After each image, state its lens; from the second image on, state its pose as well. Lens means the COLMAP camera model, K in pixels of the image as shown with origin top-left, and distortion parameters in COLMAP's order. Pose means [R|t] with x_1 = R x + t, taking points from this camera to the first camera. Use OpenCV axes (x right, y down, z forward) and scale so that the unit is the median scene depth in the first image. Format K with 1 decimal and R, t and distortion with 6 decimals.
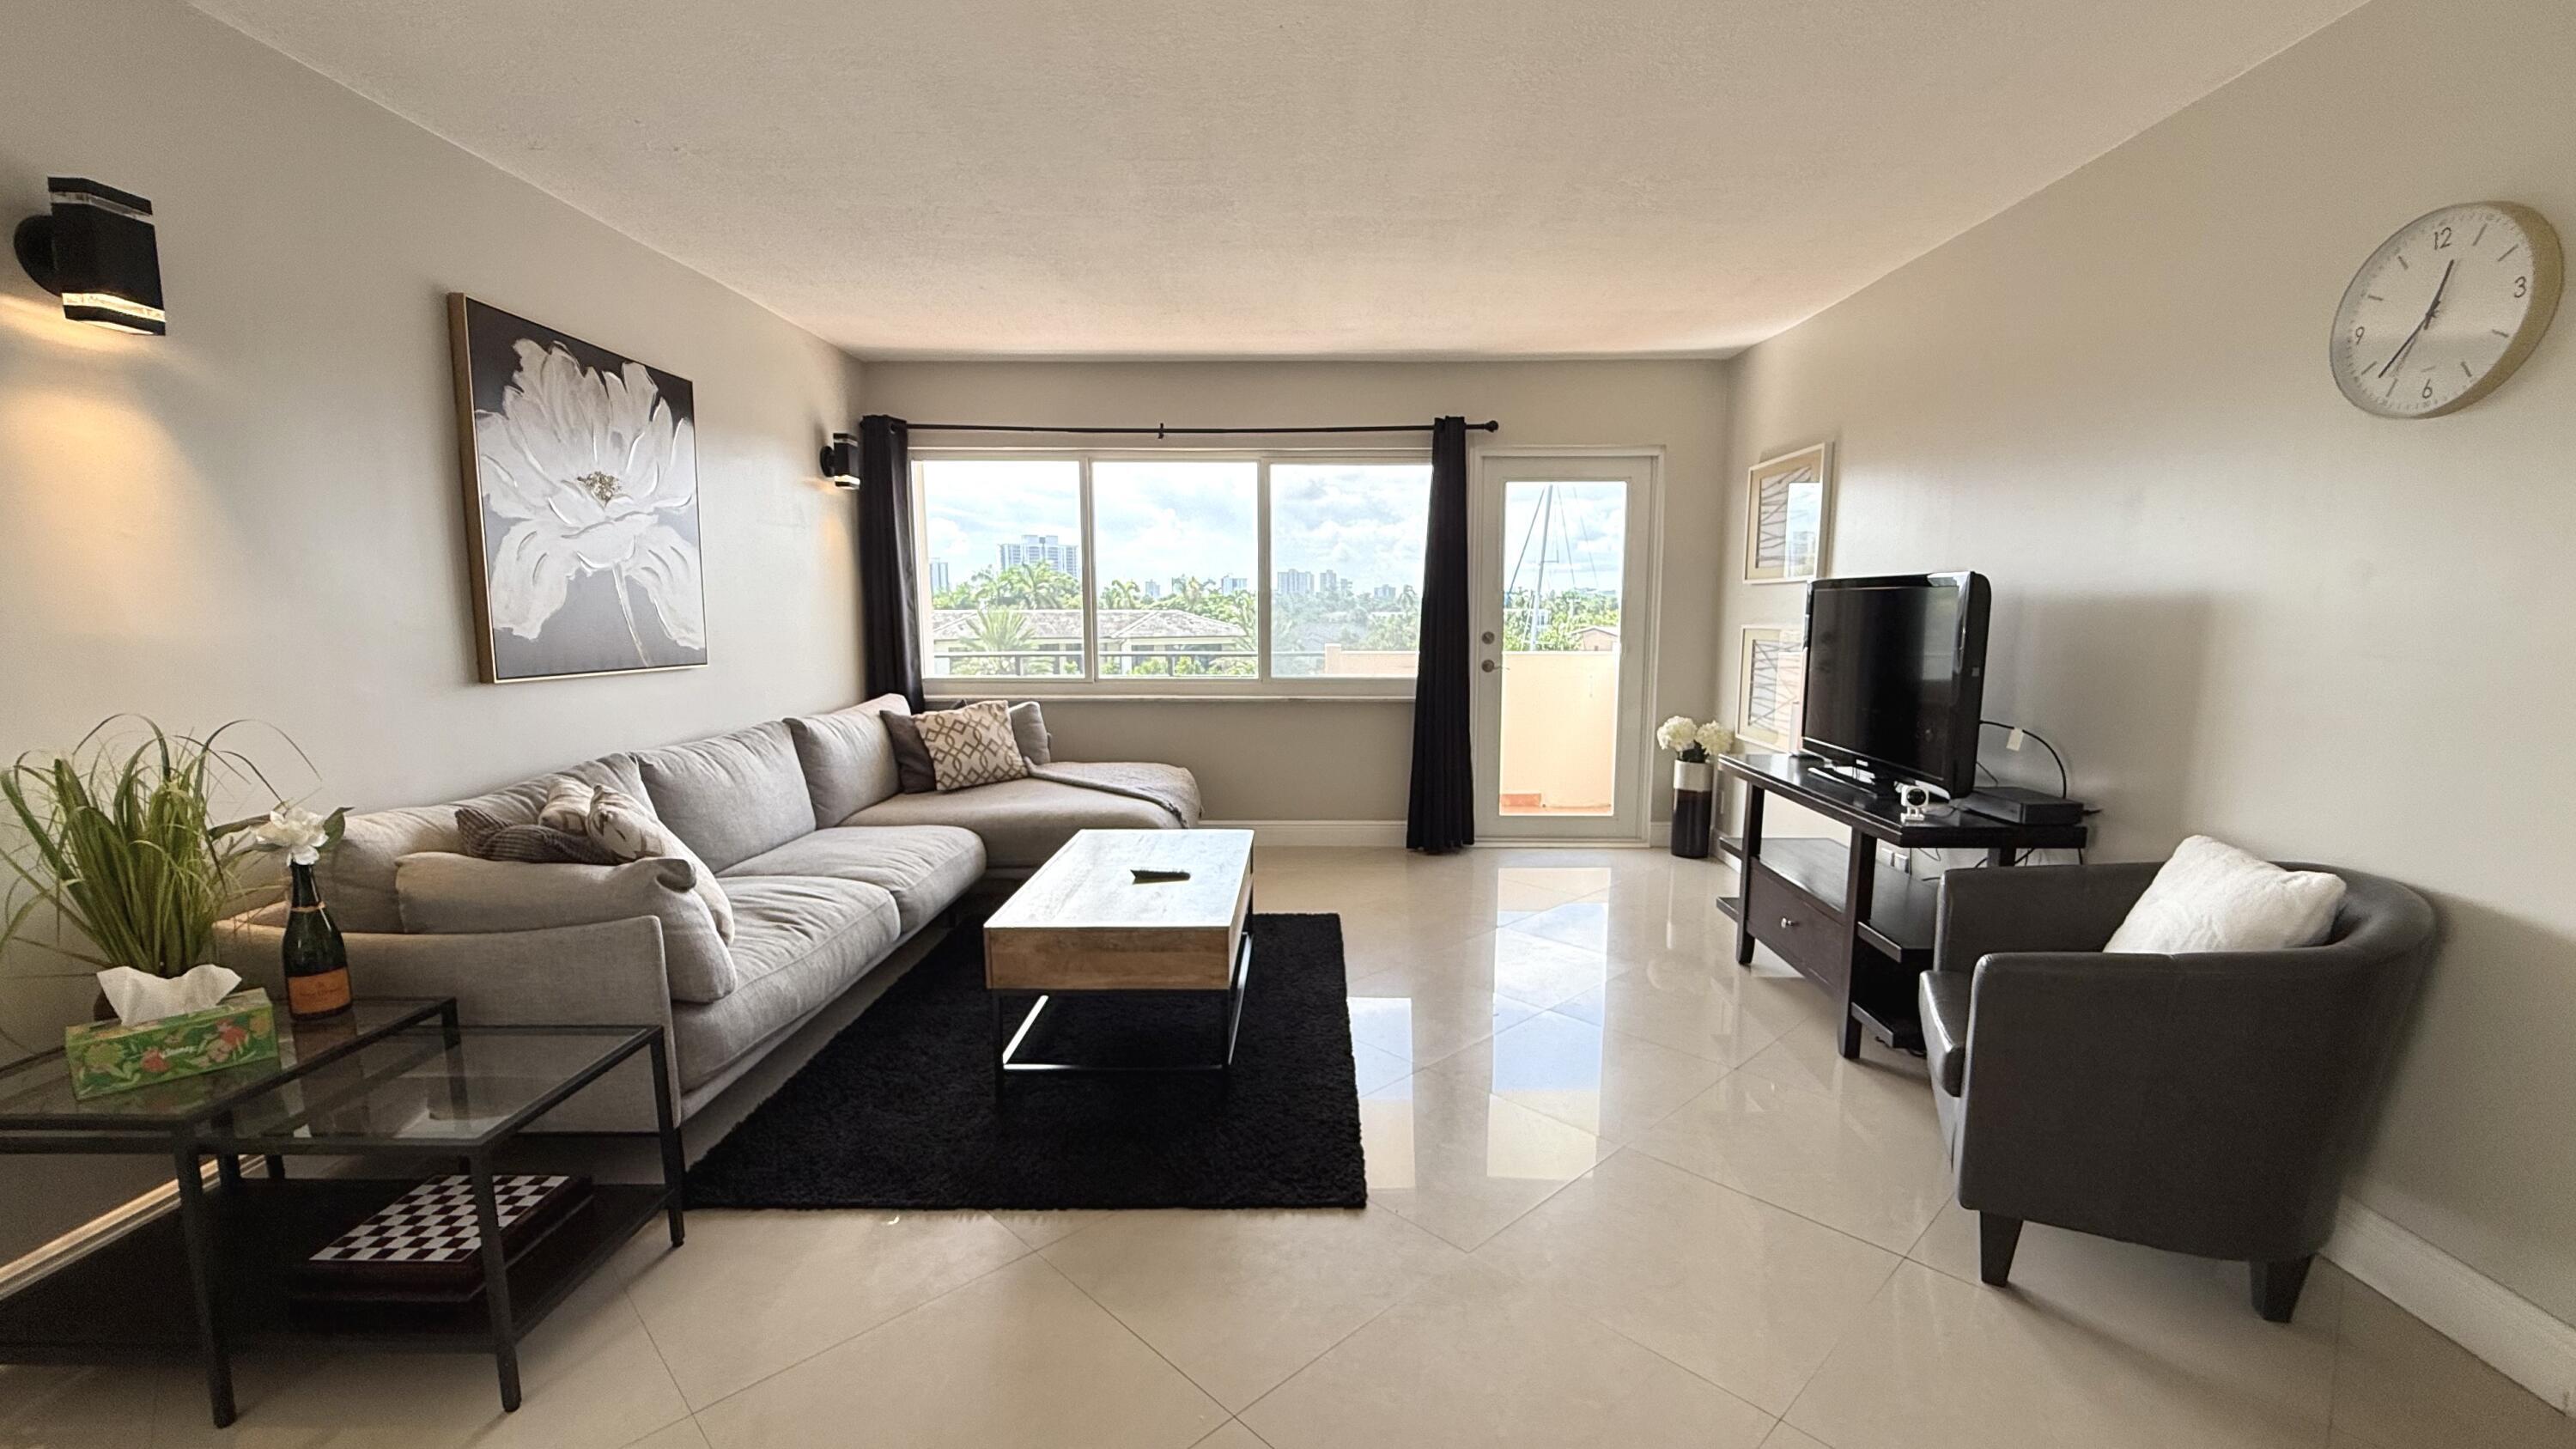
lens RADIAL K [[1064.9, 0, 1310.6], [0, 1064.9, 754.0], [0, 0, 1]] dist [0.000641, -0.000044]
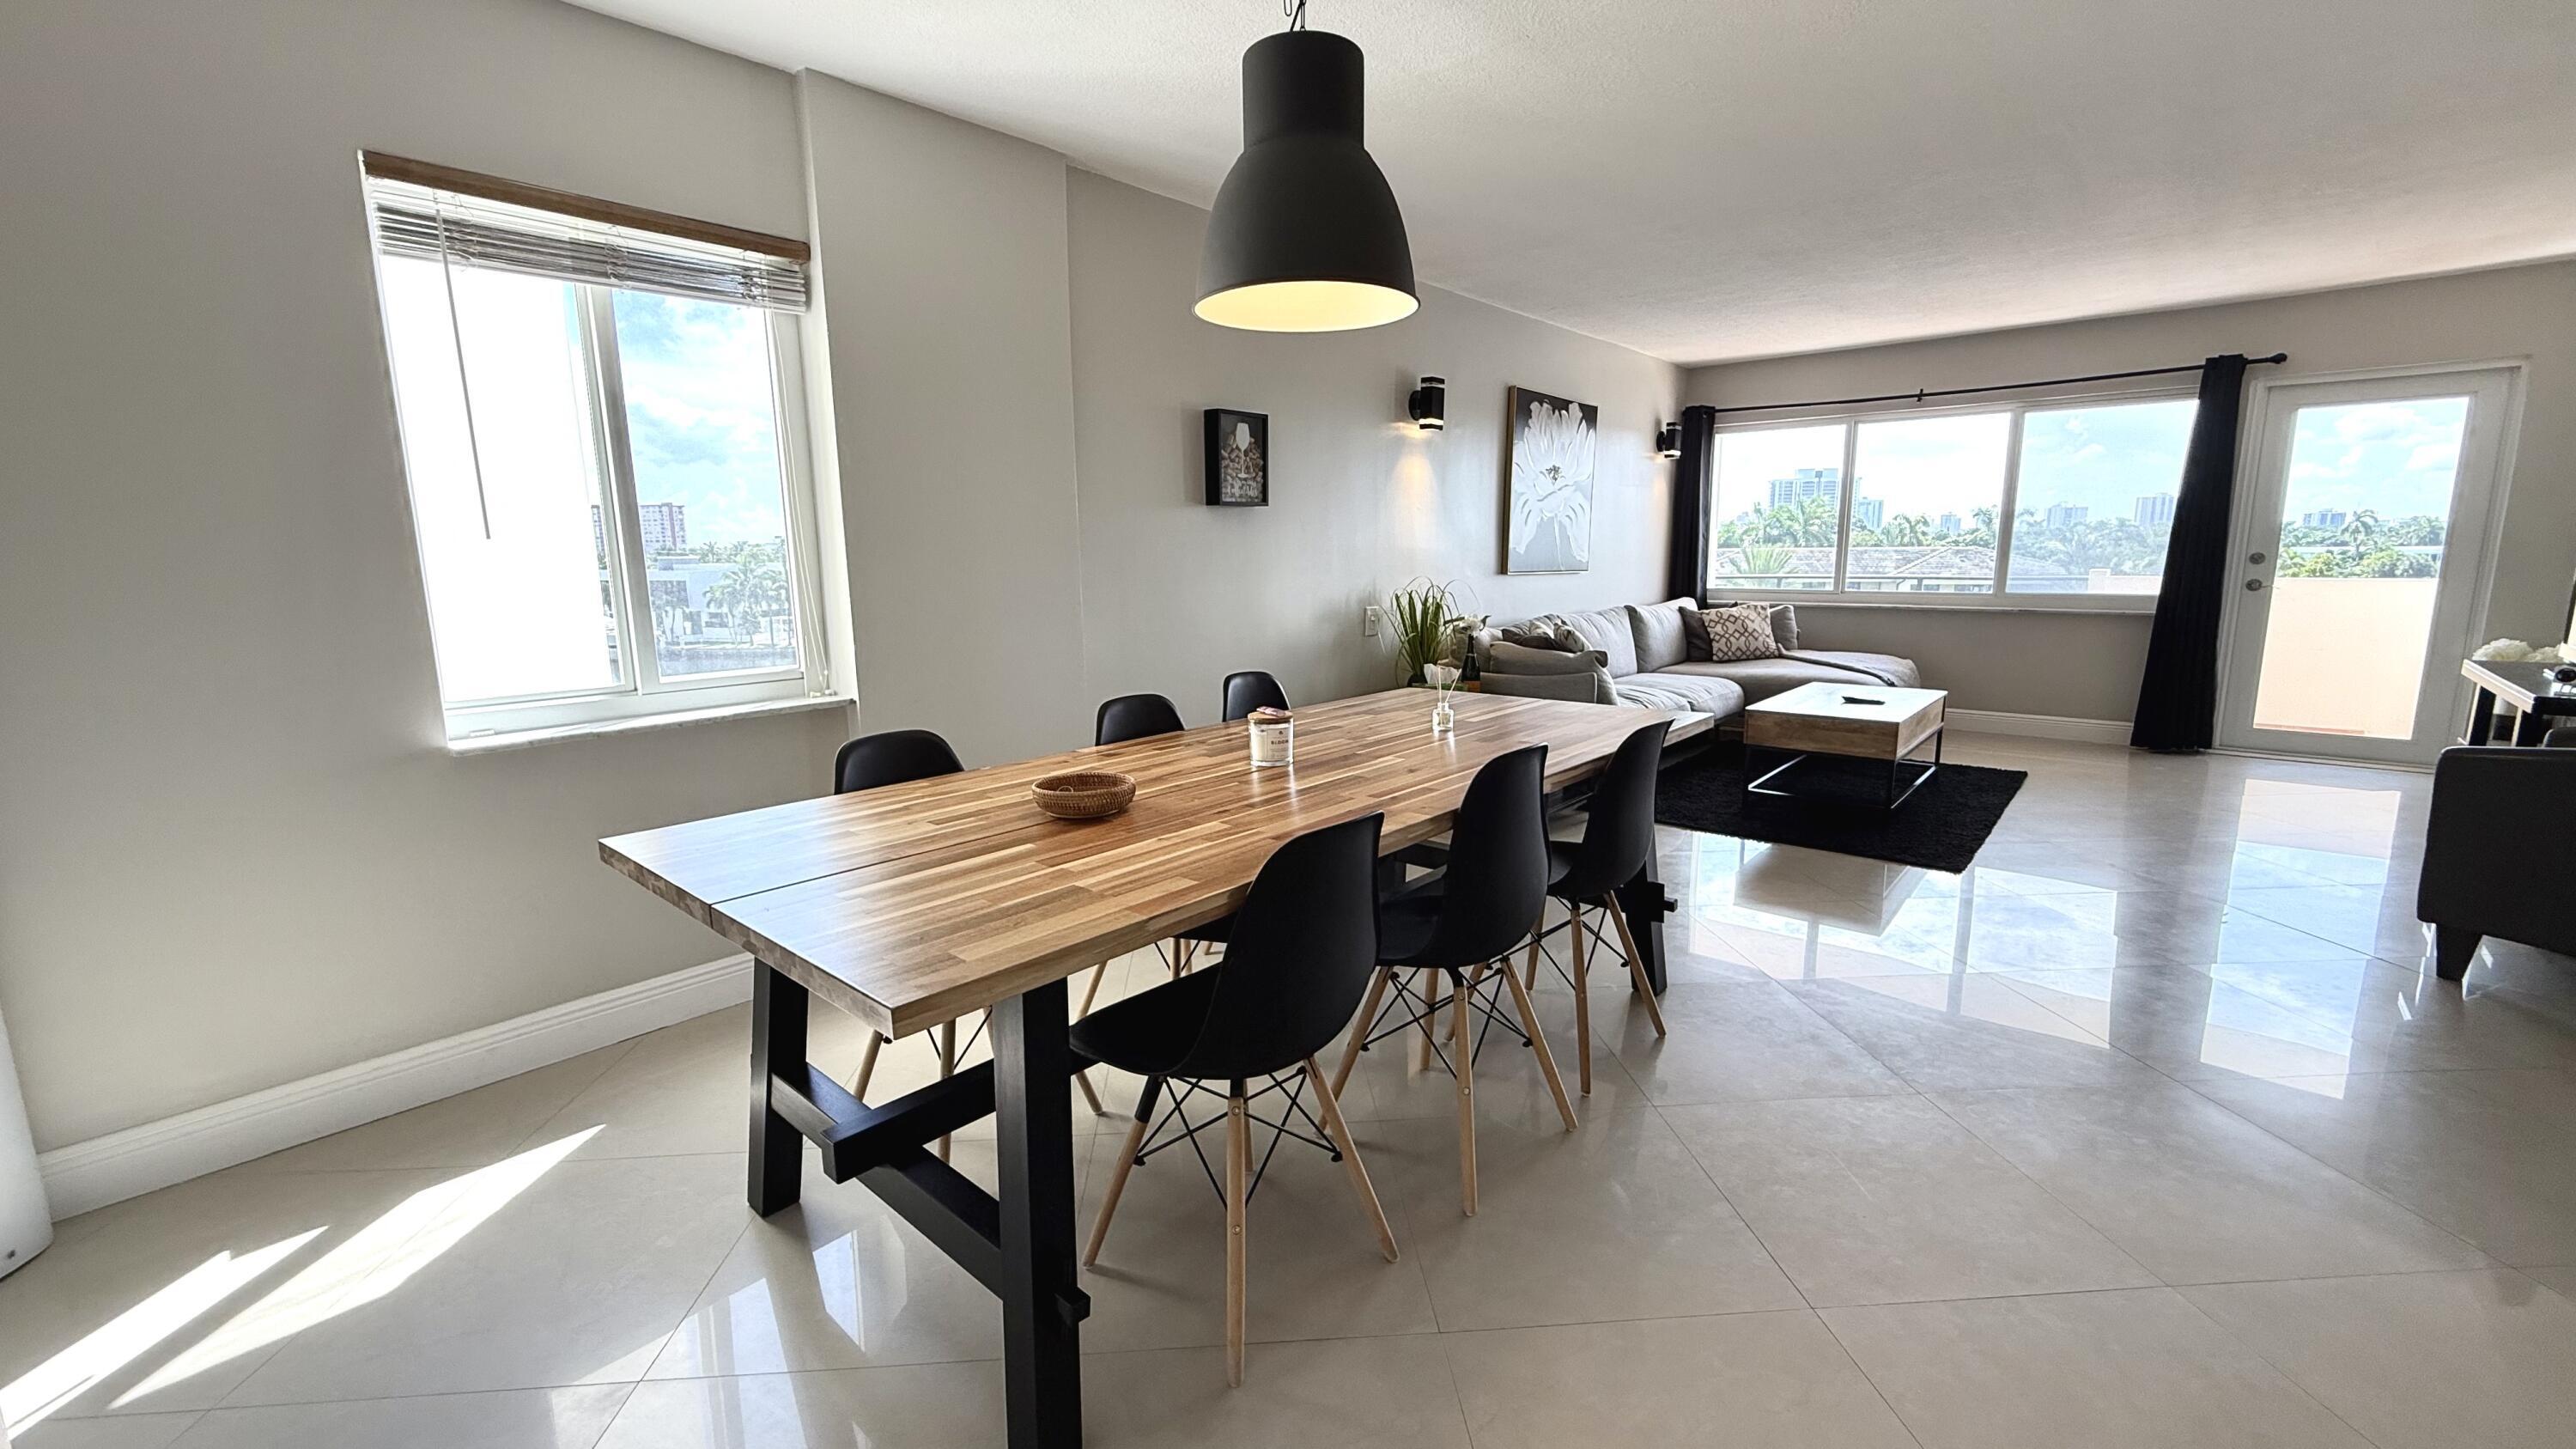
lens RADIAL K [[1031.5, 0, 1280.7], [0, 1031.5, 722.5], [0, 0, 1]] dist [-0.000835, 0.000366]
pose [[0.755440, 0.100136, -0.647521, 0.130579], [-0.079831, 0.994957, 0.060729, 0.078609], [0.650336, 0.005815, 0.759624, -0.472595]]
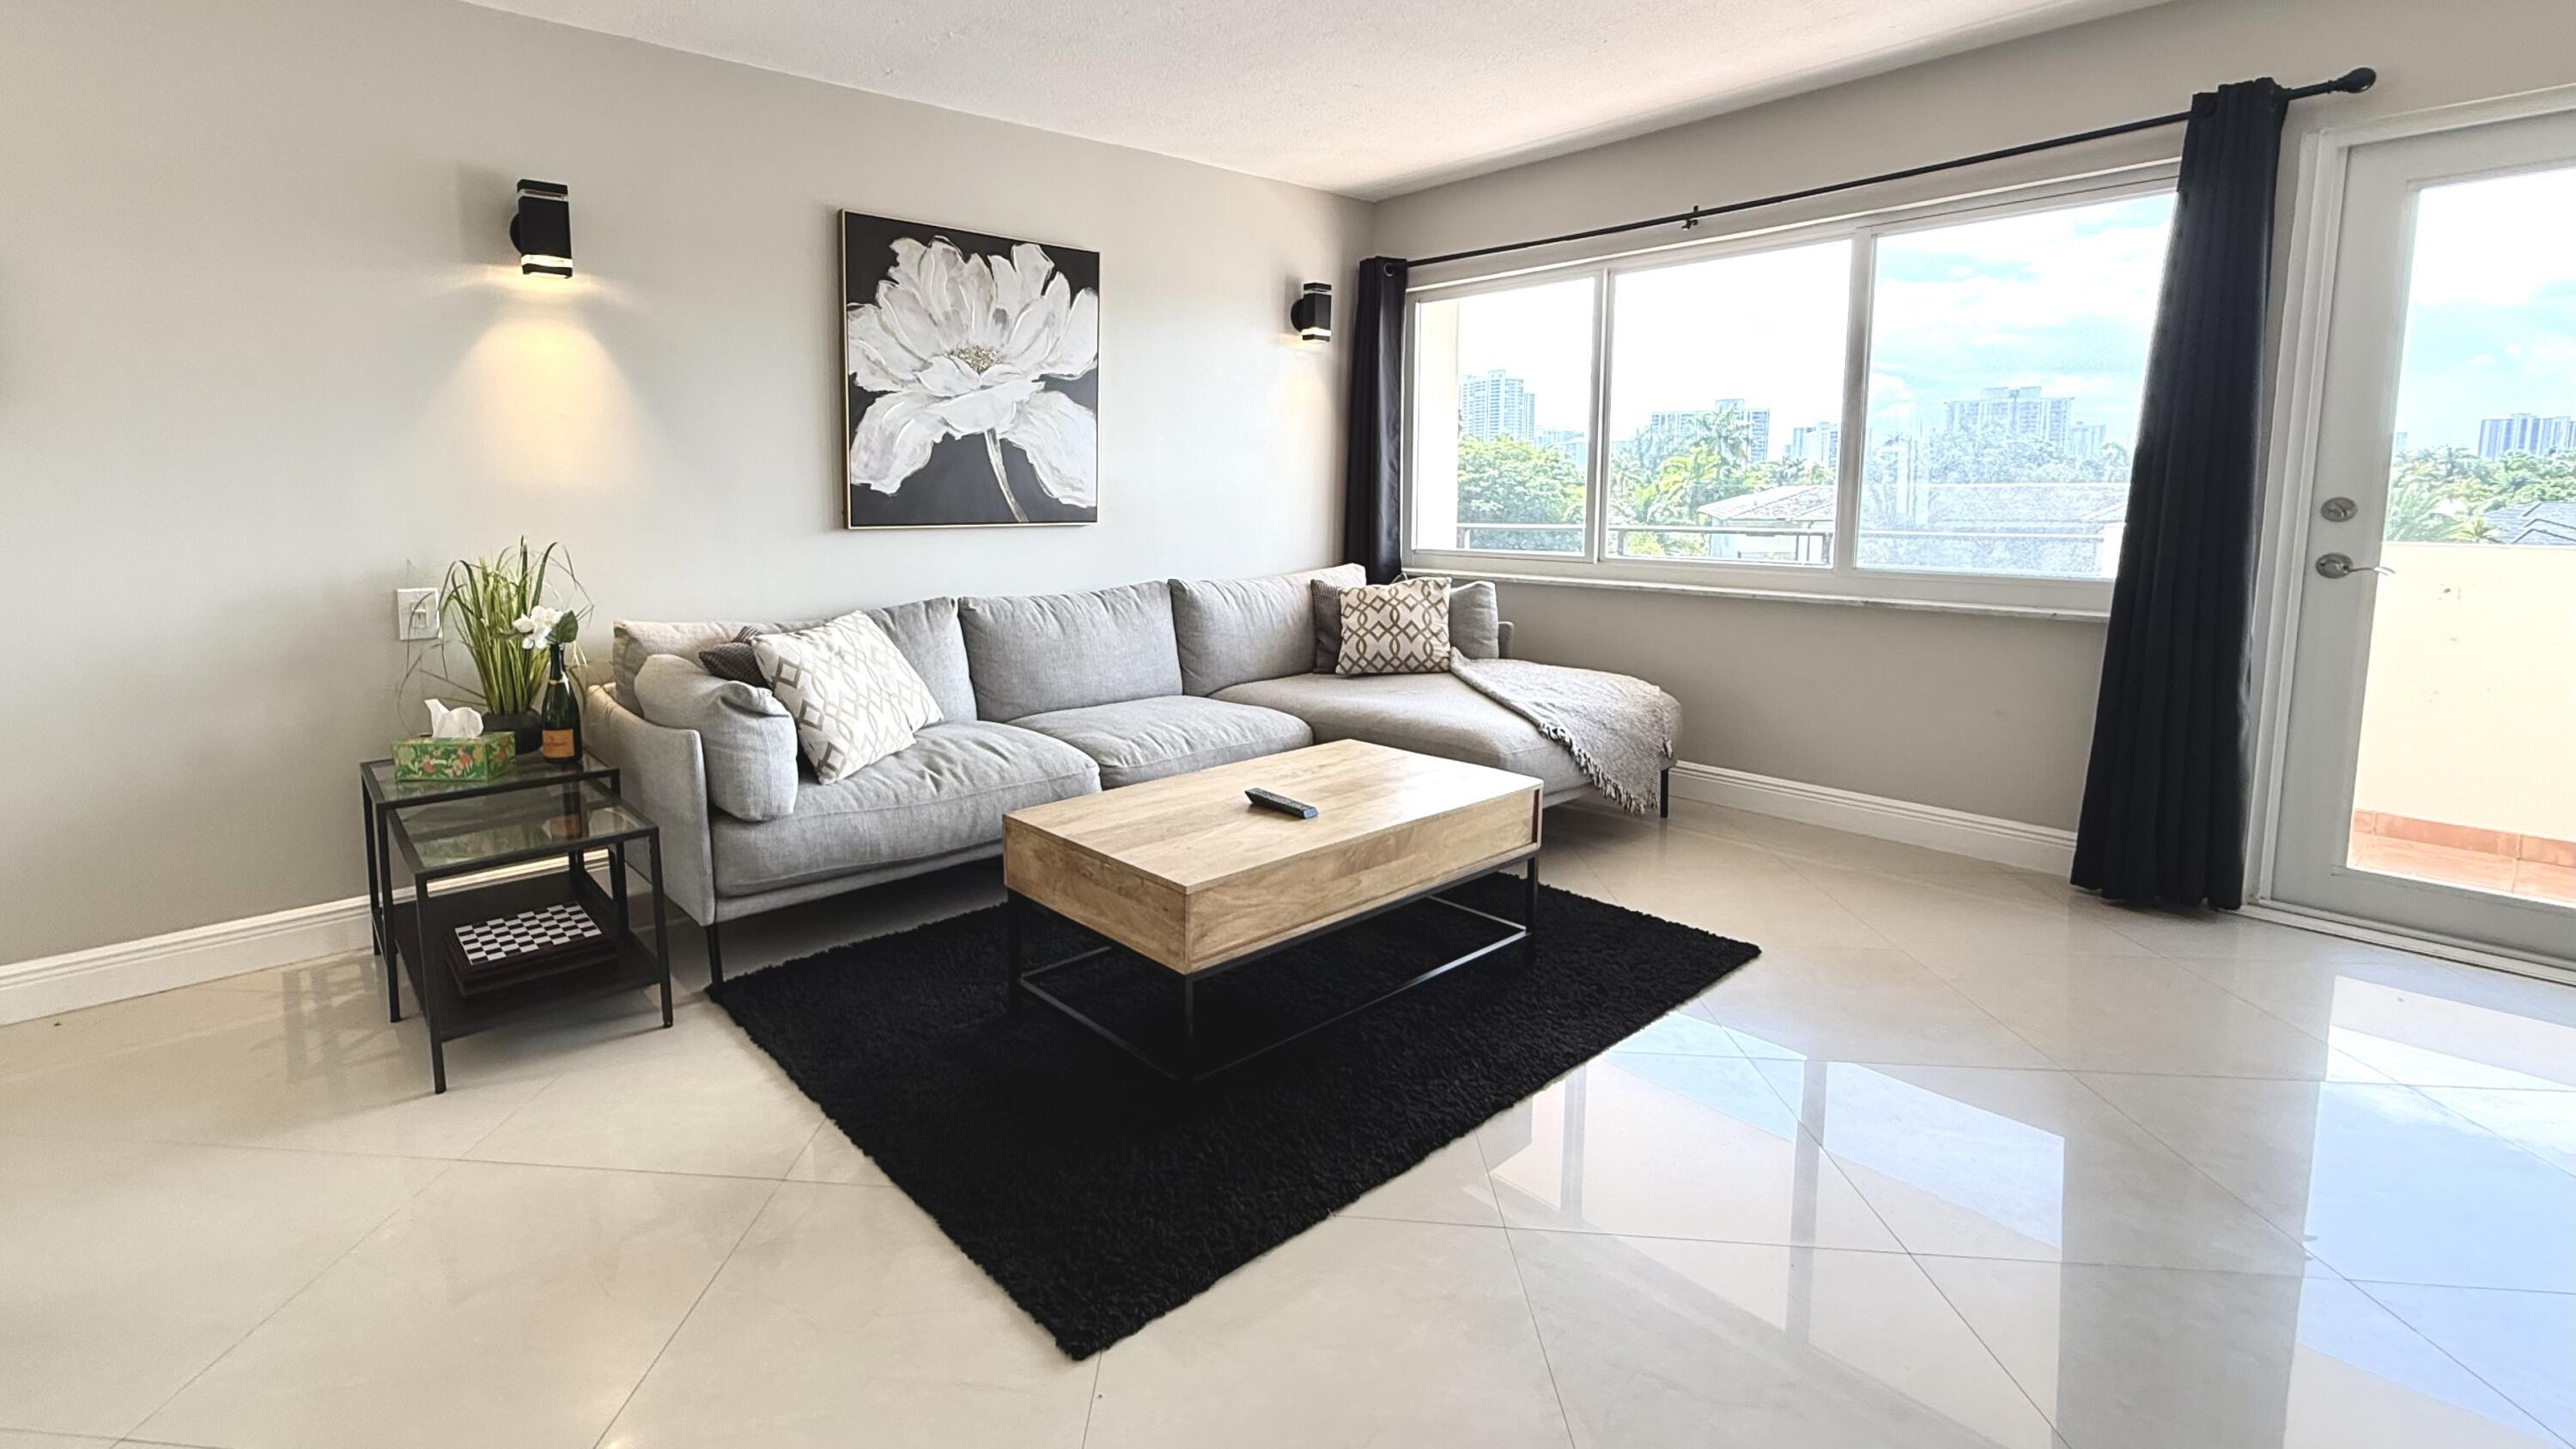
lens RADIAL K [[1142.6, 0, 1141.2], [0, 1142.6, 617.1], [0, 0, 1]] dist [-0.001039, 0.000054]
pose [[0.627255, 0.082873, -0.774392, 0.268421], [-0.098694, 0.994765, 0.026514, -0.020426], [0.772535, 0.059797, 0.632150, 0.265087]]
